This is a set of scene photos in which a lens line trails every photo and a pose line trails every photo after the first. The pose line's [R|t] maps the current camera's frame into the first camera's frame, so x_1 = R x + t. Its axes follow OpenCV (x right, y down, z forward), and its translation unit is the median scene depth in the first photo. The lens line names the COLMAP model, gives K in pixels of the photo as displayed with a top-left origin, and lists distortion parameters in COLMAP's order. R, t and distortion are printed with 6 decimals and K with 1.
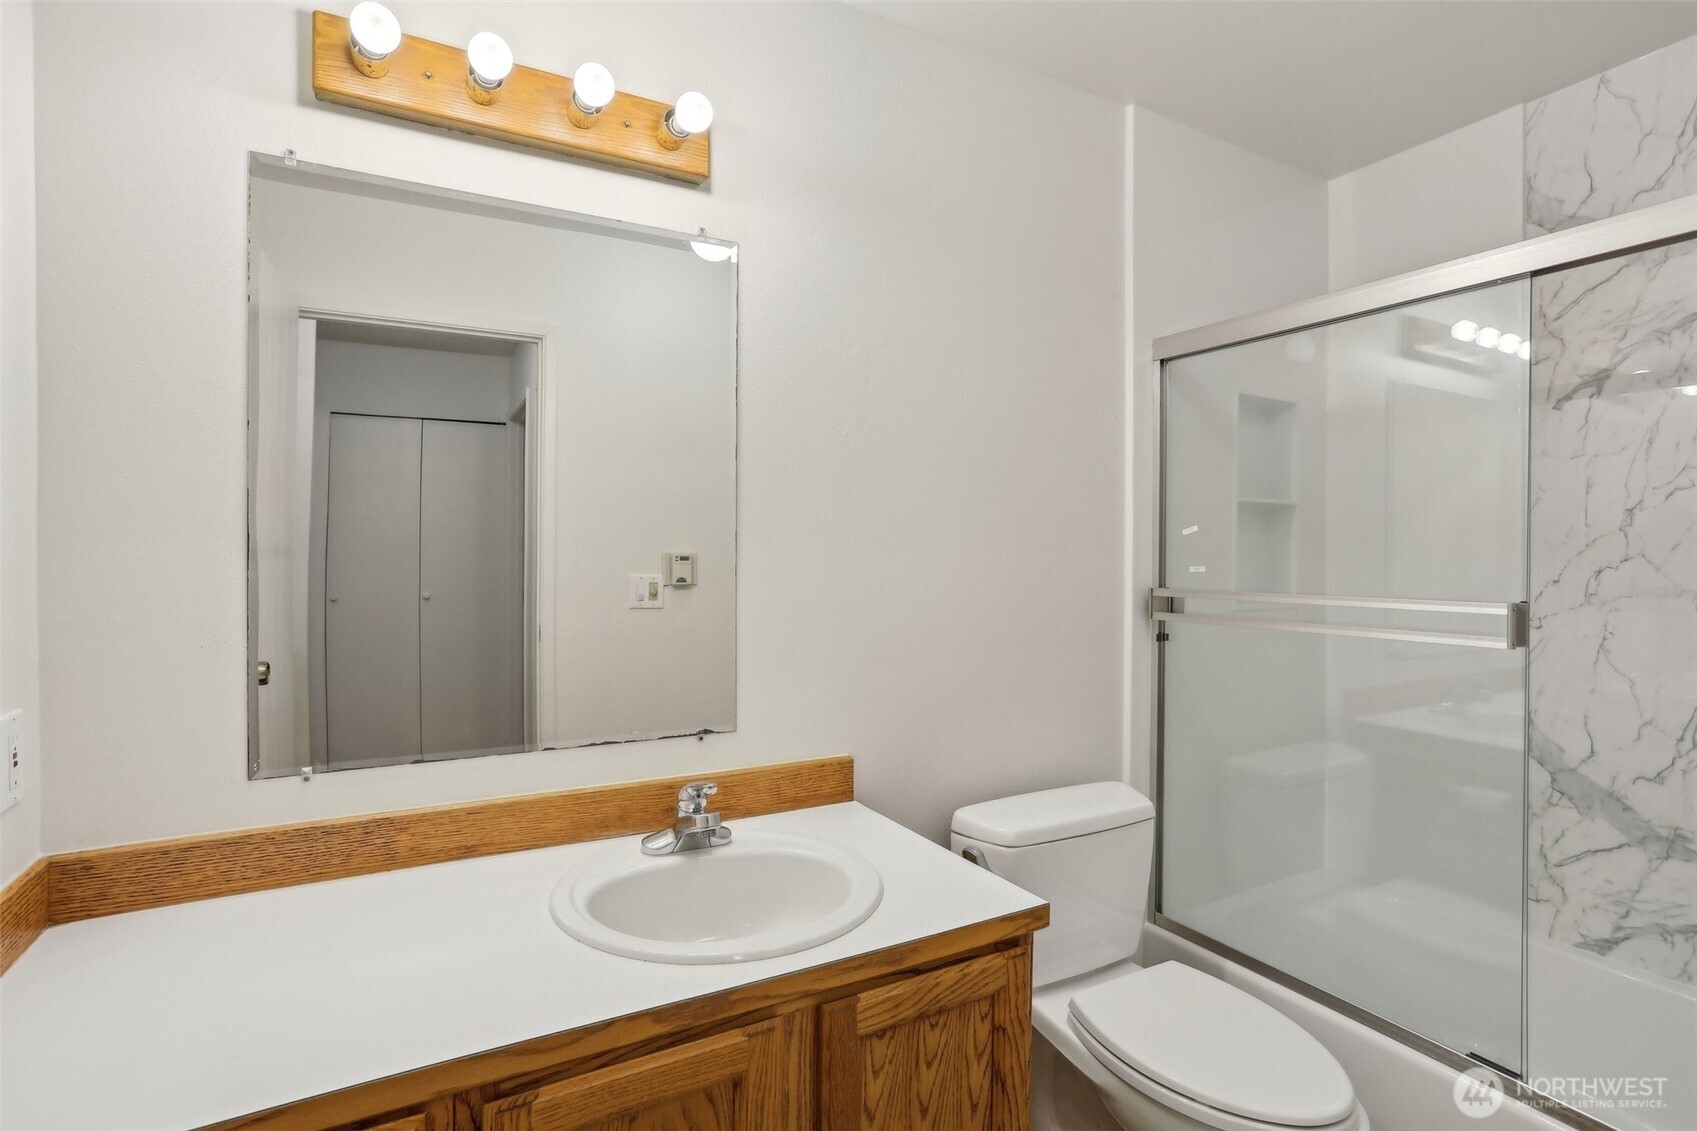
lens RADIAL K [[823.0, 0, 837.9], [0, 823.0, 556.9], [0, 0, 1]] dist [-0.057507, 0.018087]
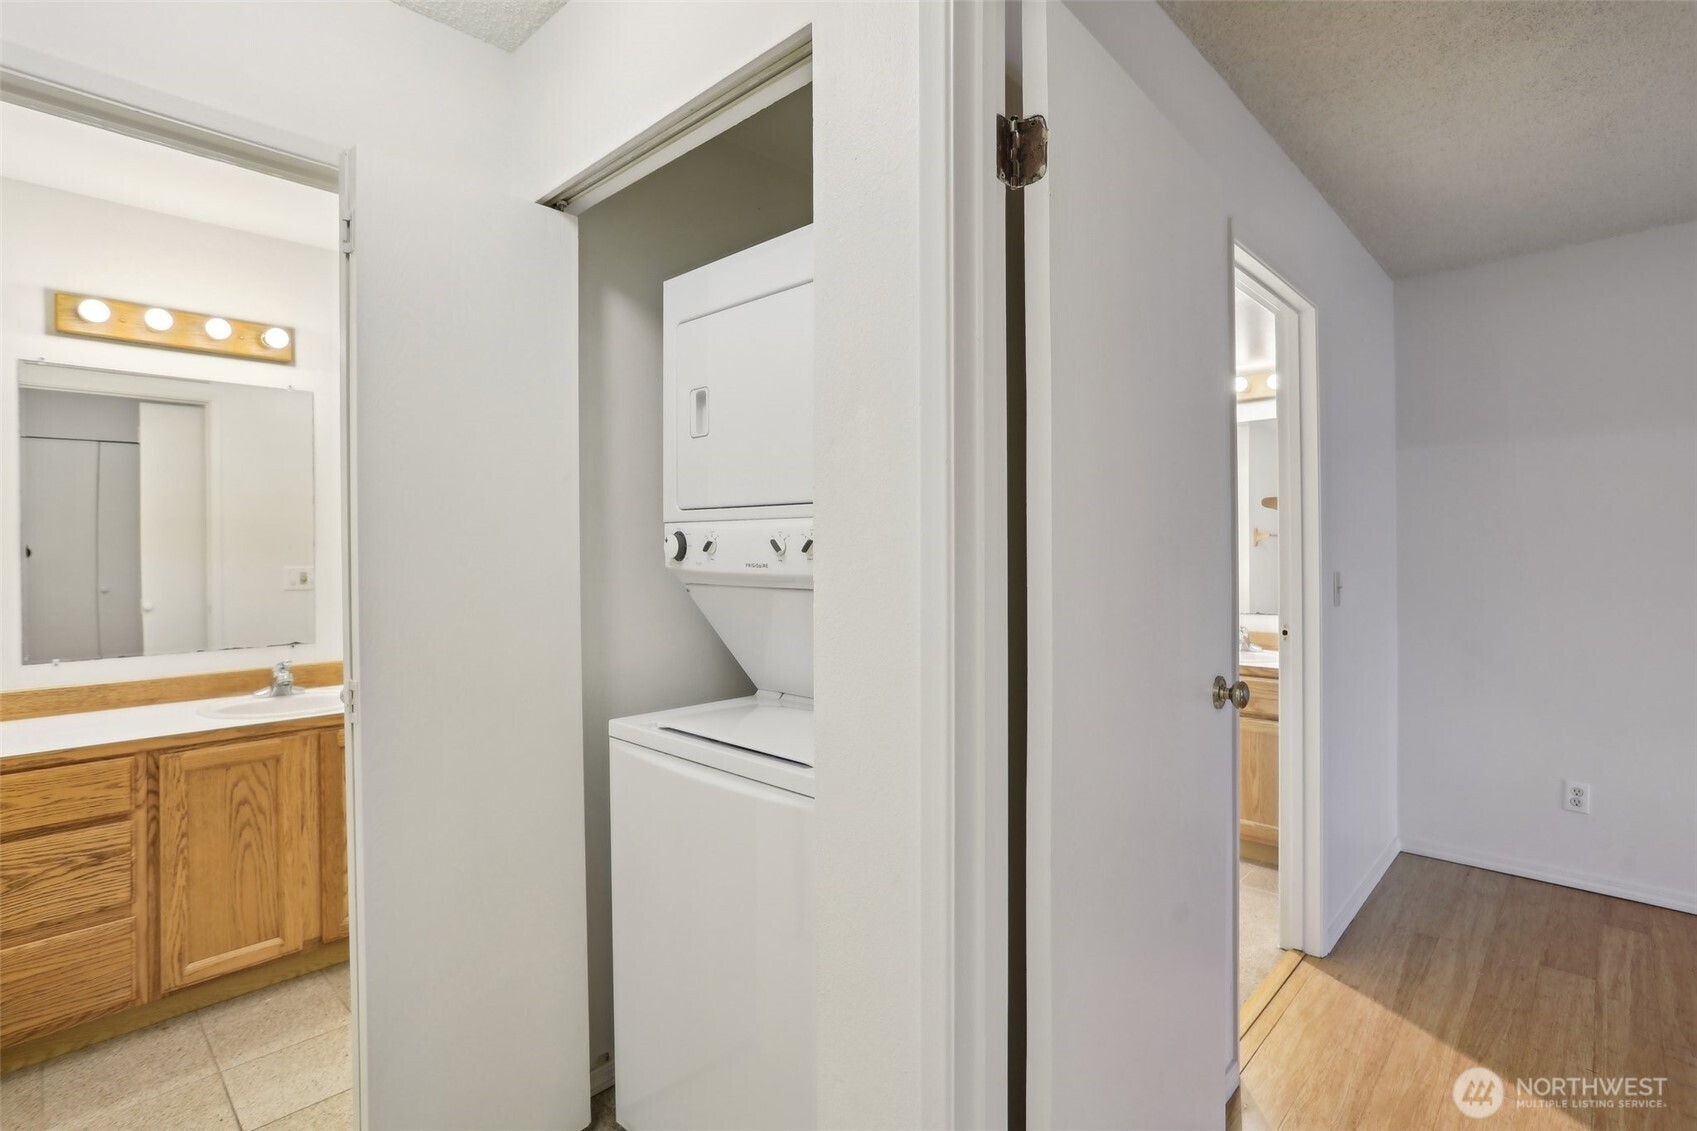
lens RADIAL K [[805.3, 0, 848.6], [0, 805.3, 547.1], [0, 0, 1]] dist [-0.047732, 0.016247]
pose [[0.952944, -0.011622, 0.302923, 0.686863], [0.012522, 0.999921, -0.001029, 0.003581], [-0.302888, 0.004774, 0.953014, -1.557460]]
